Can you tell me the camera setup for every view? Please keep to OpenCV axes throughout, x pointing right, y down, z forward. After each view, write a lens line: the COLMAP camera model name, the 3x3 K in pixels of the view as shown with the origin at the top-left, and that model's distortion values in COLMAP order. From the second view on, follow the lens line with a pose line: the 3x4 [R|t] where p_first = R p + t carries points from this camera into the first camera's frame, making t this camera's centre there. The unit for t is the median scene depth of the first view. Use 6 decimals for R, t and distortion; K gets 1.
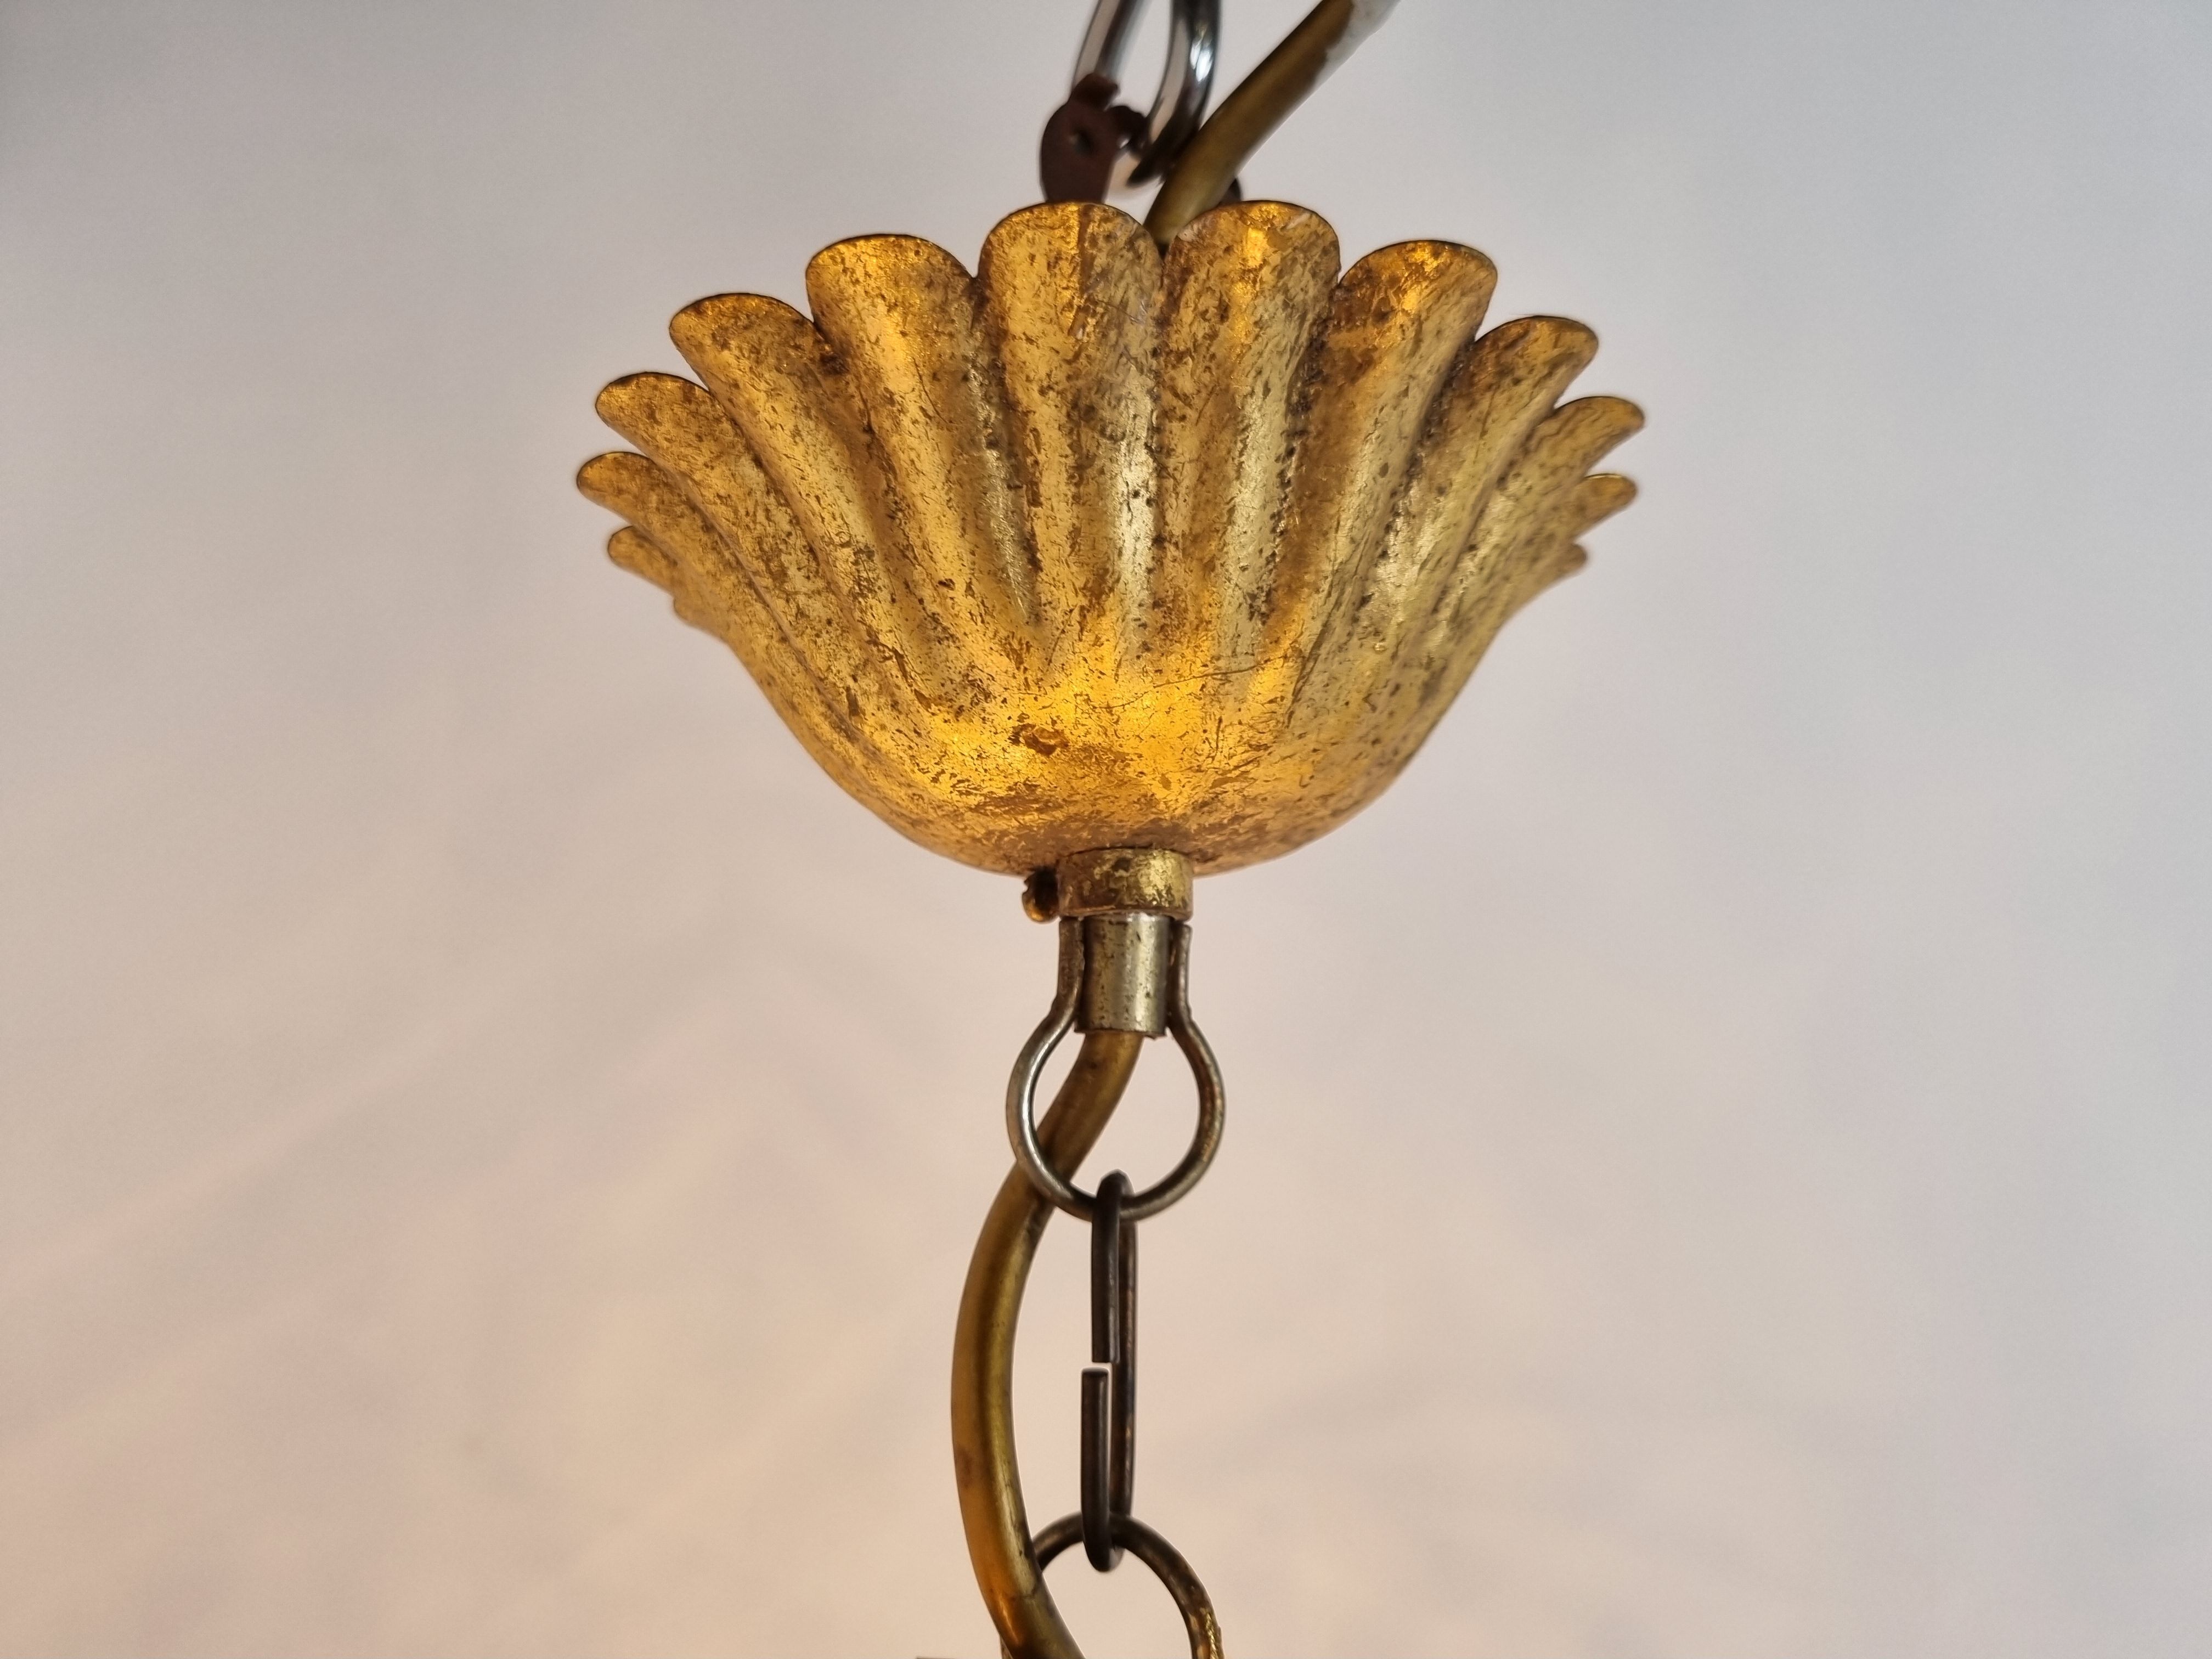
lens RADIAL K [[1691.7, 0, 1085.4], [0, 1691.7, 830.7], [0, 0, 1]] dist [0.050790, -0.008648]
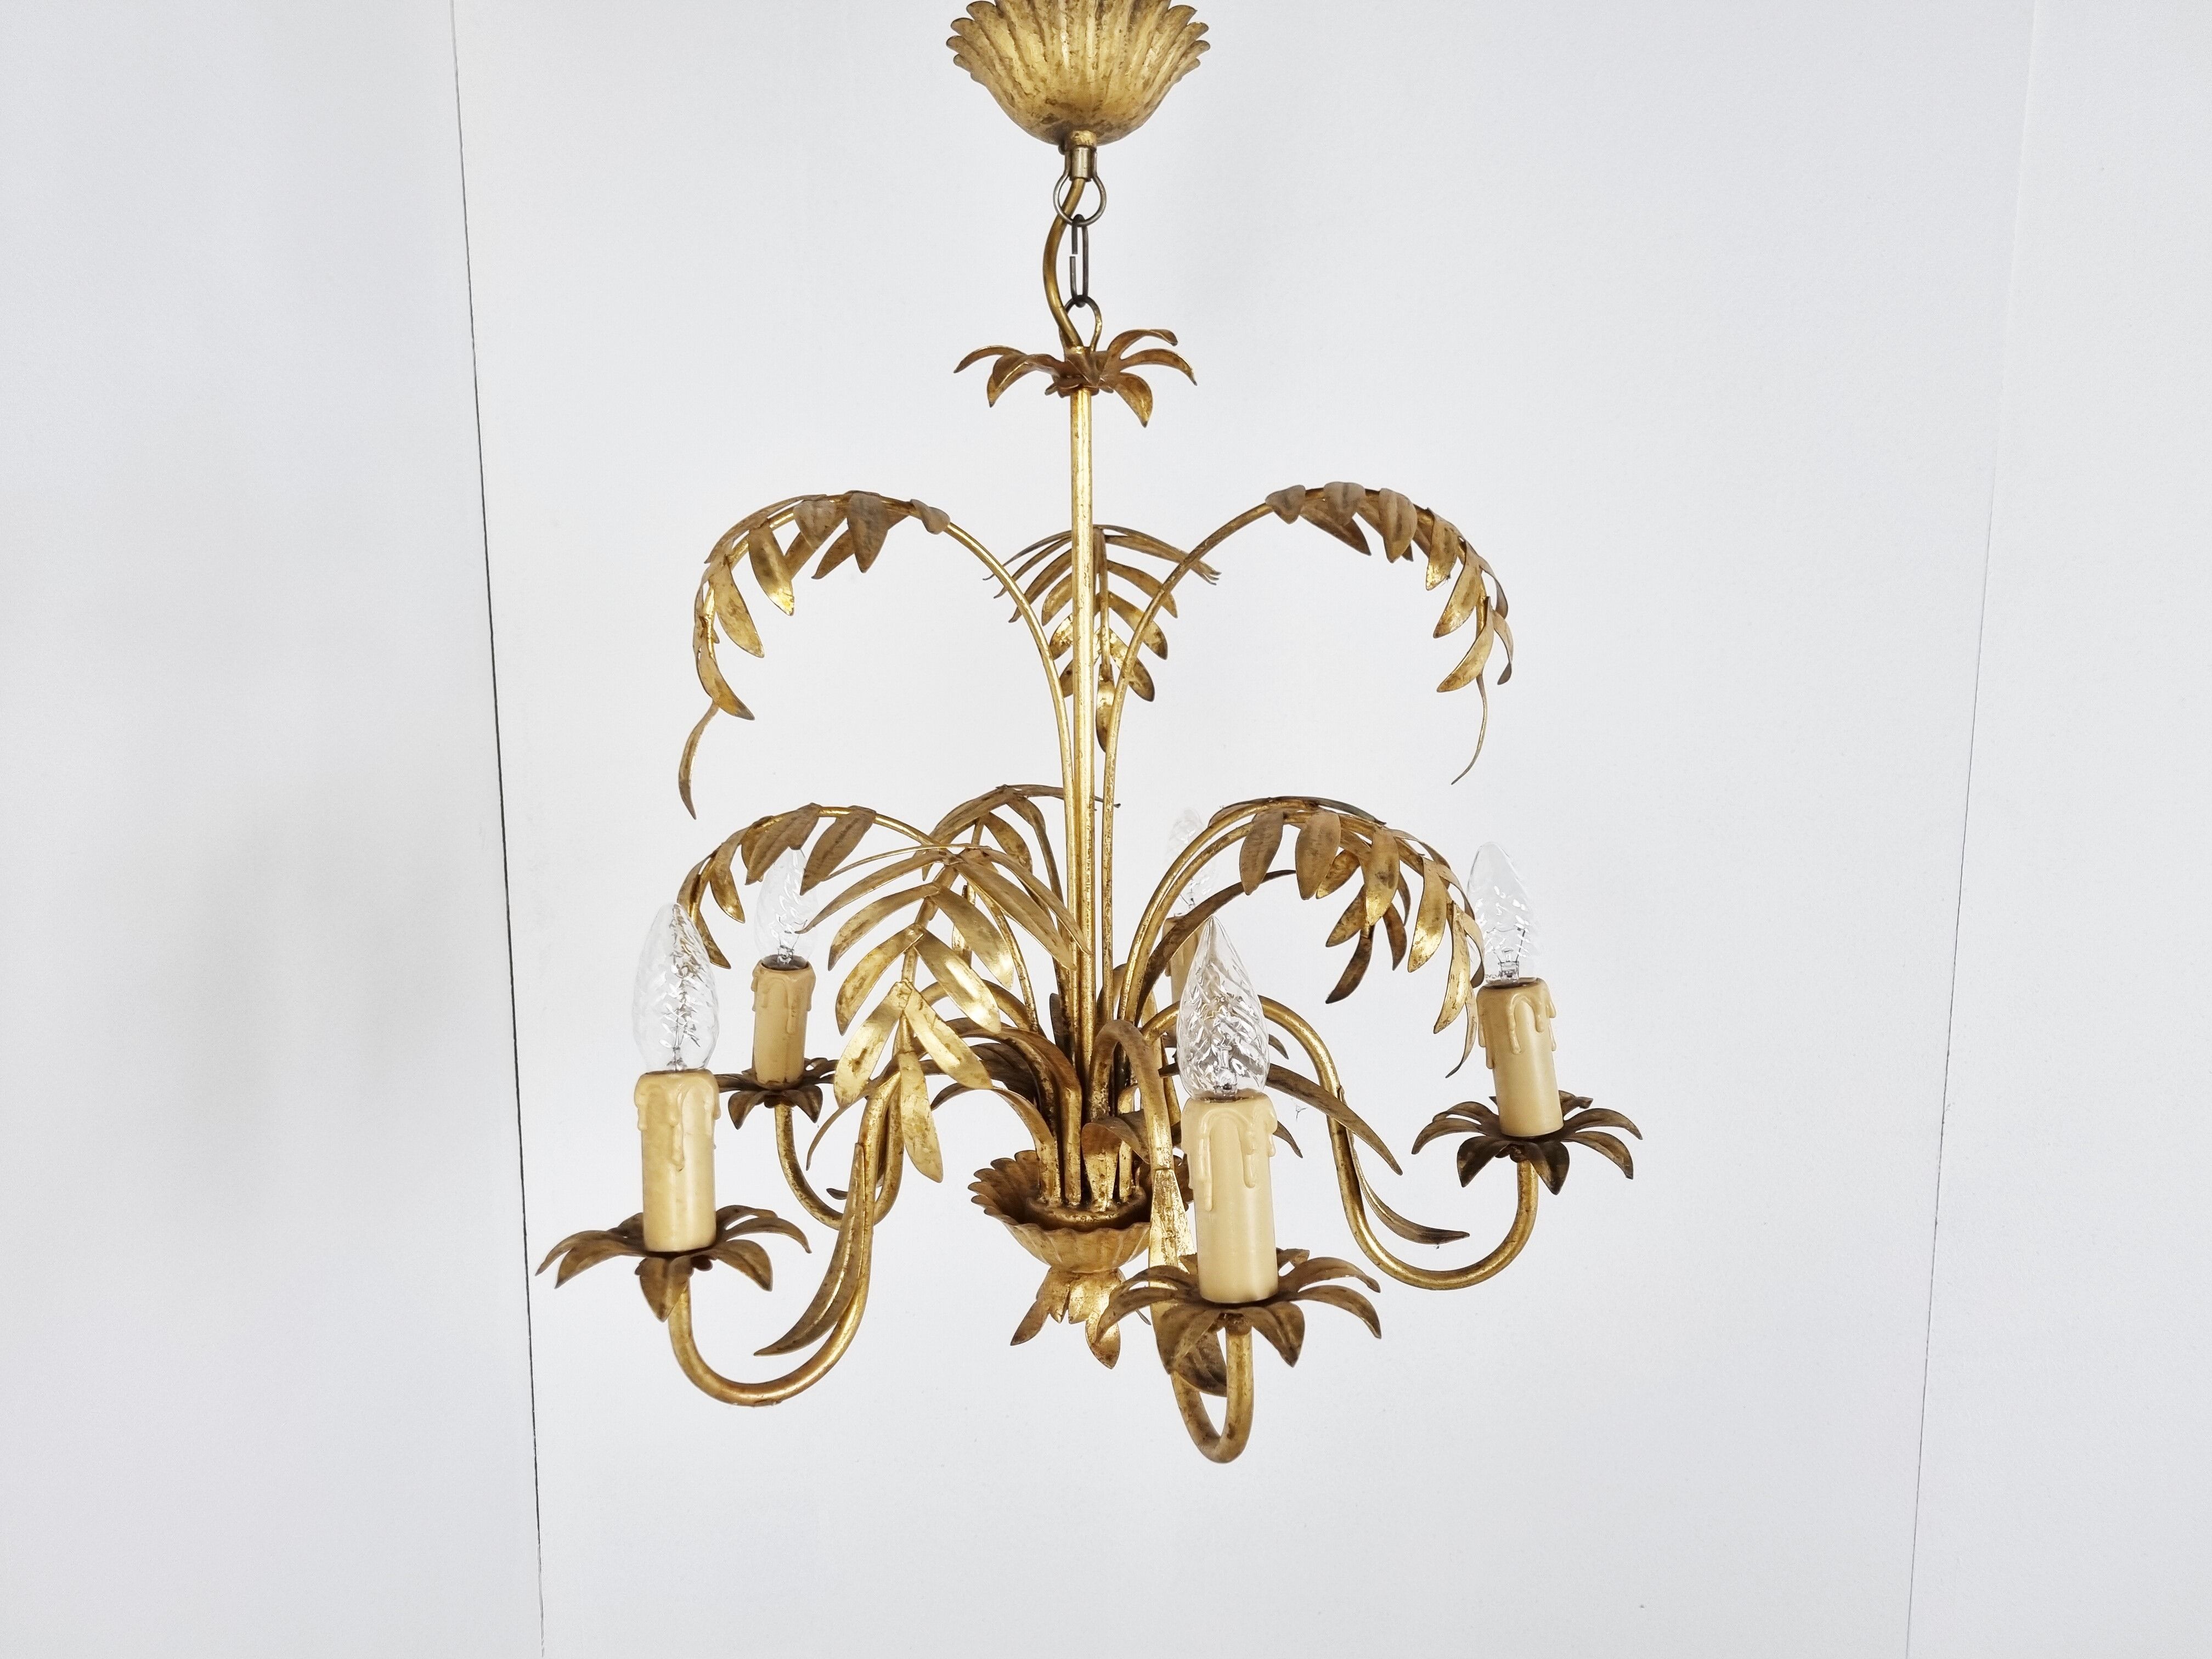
lens RADIAL K [[1691.7, 0, 1090.4], [0, 1691.7, 844.6], [0, 0, 1]] dist [0.050790, -0.008648]
pose [[0.984081, 0.010749, -0.177395, 0.871764], [0.040712, 0.957992, 0.283891, 0.534872], [0.172995, -0.286594, 0.942304, -3.702581]]
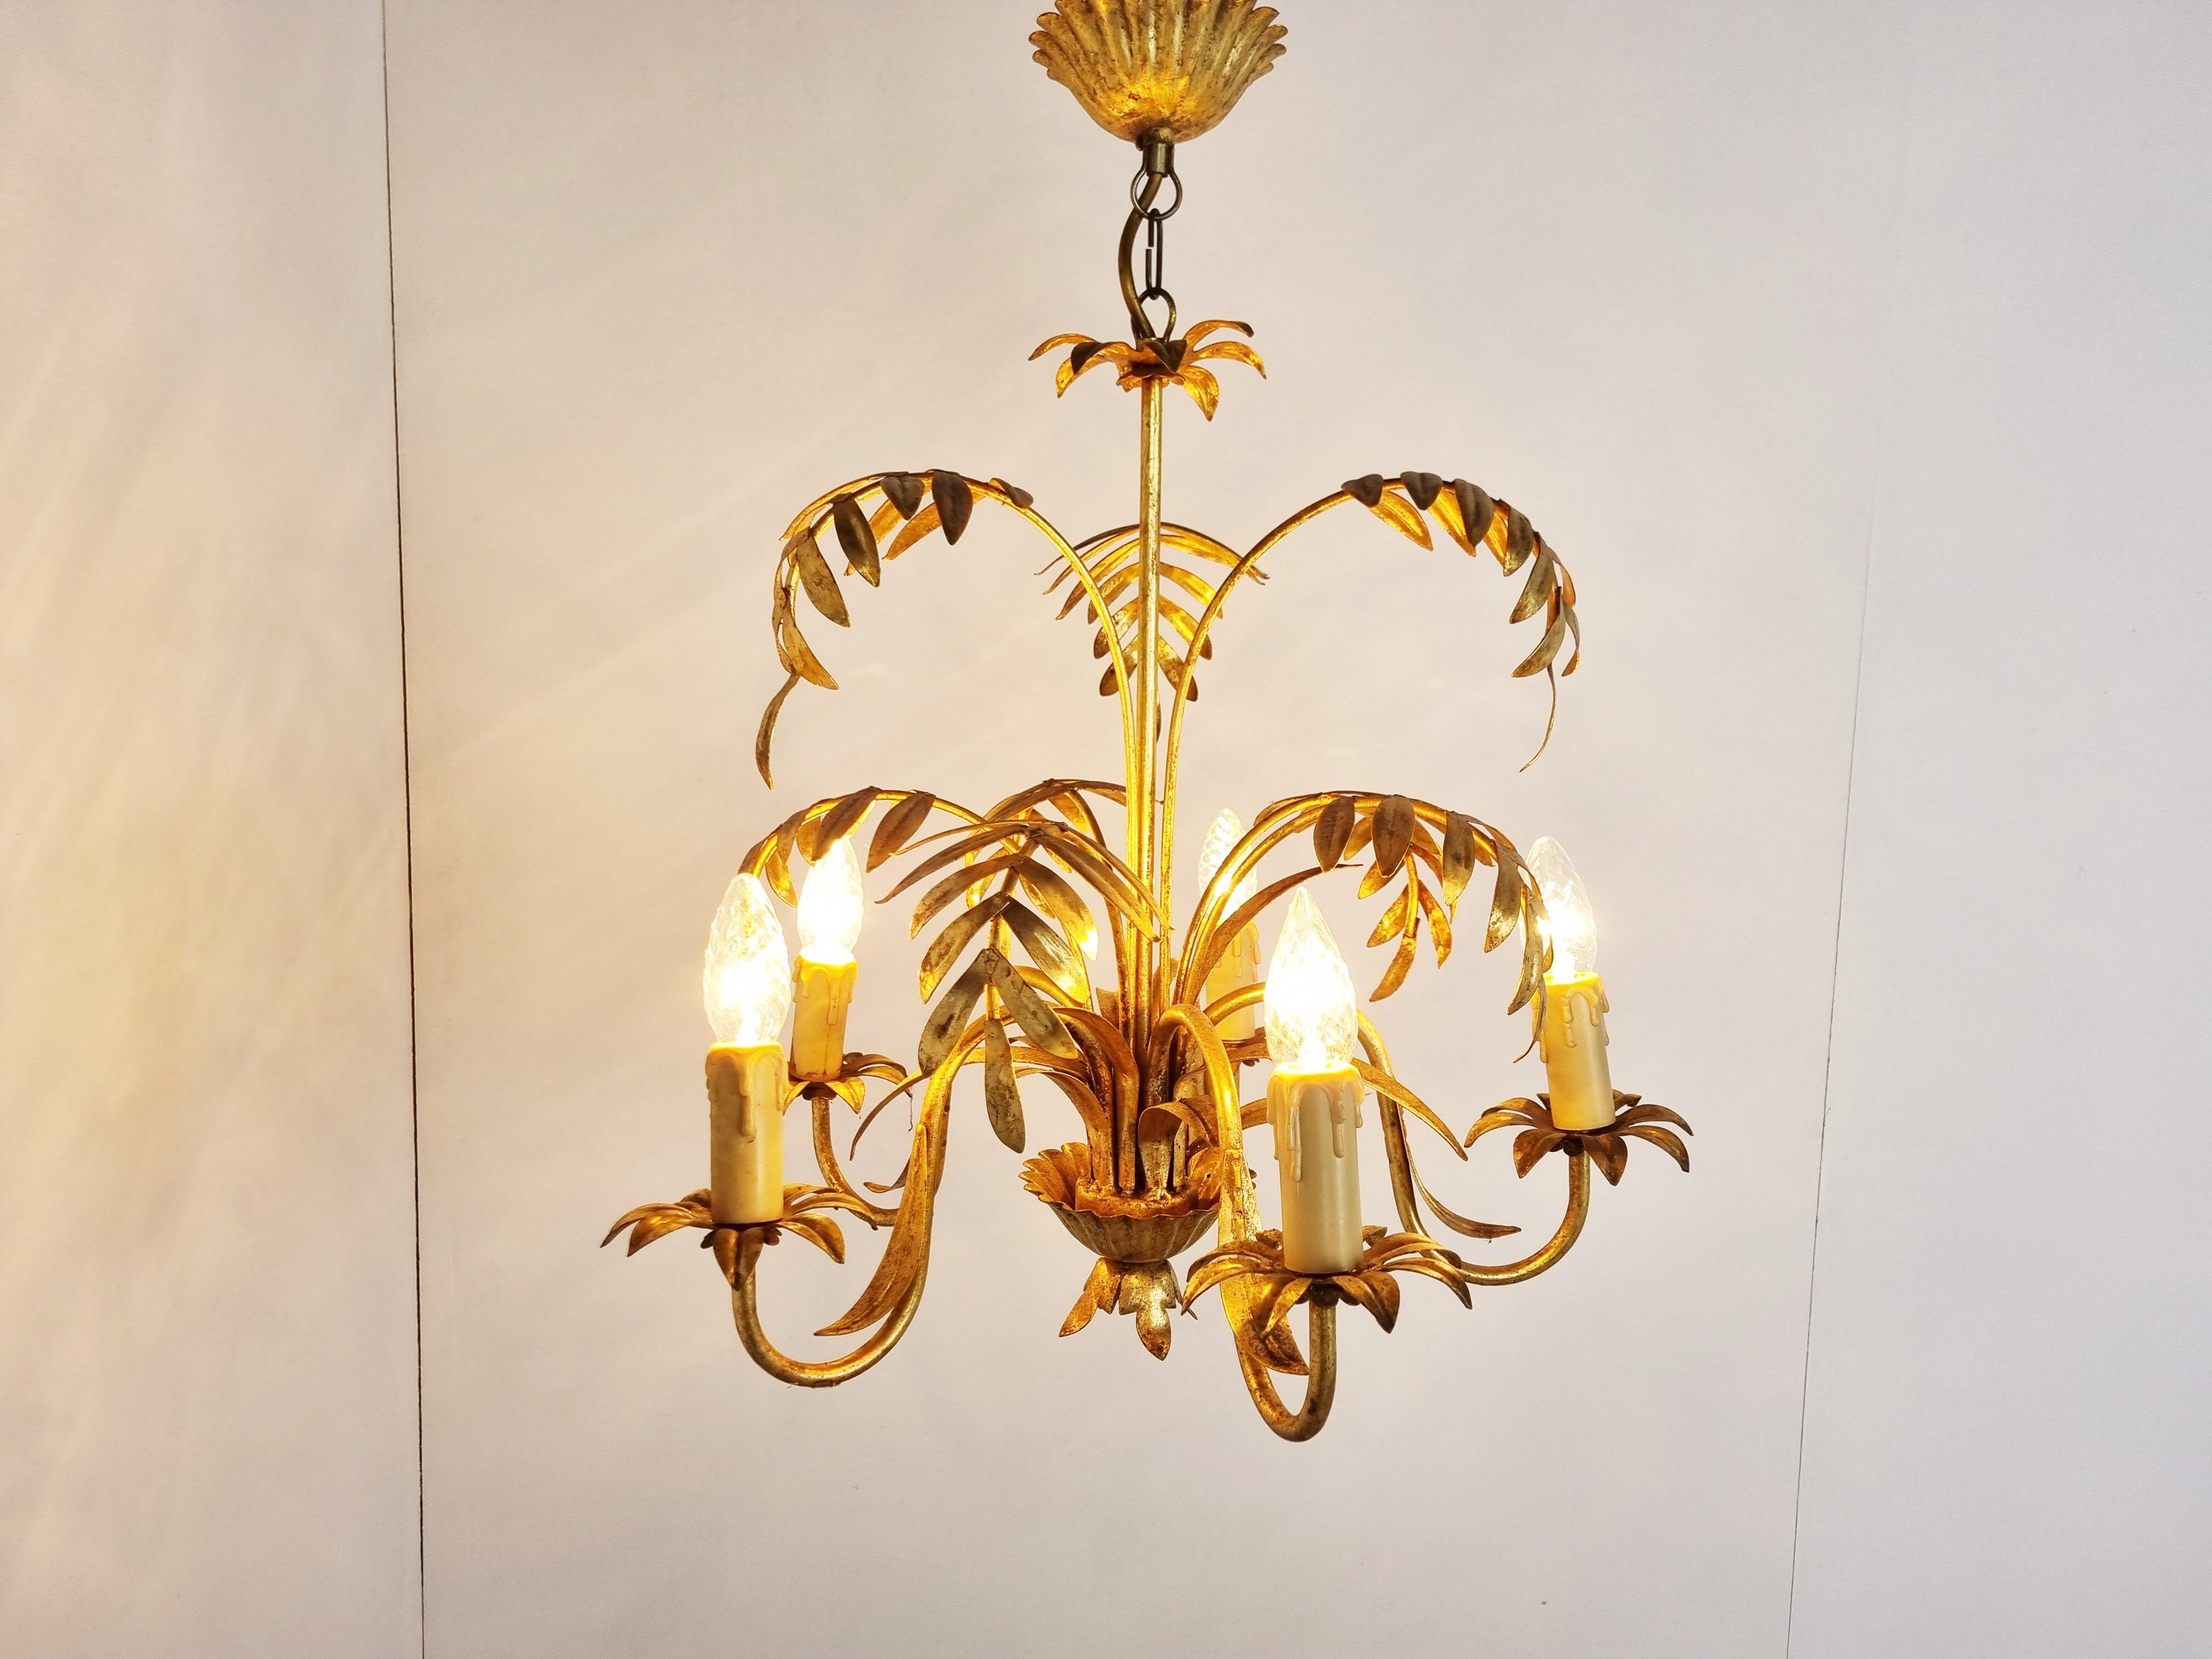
lens RADIAL K [[1691.7, 0, 1088.7], [0, 1691.7, 832.3], [0, 0, 1]] dist [0.050790, -0.008648]
pose [[0.988111, 0.021658, -0.152211, 0.578591], [0.017226, 0.968198, 0.249591, 0.694948], [0.152776, -0.249245, 0.956314, -3.813291]]
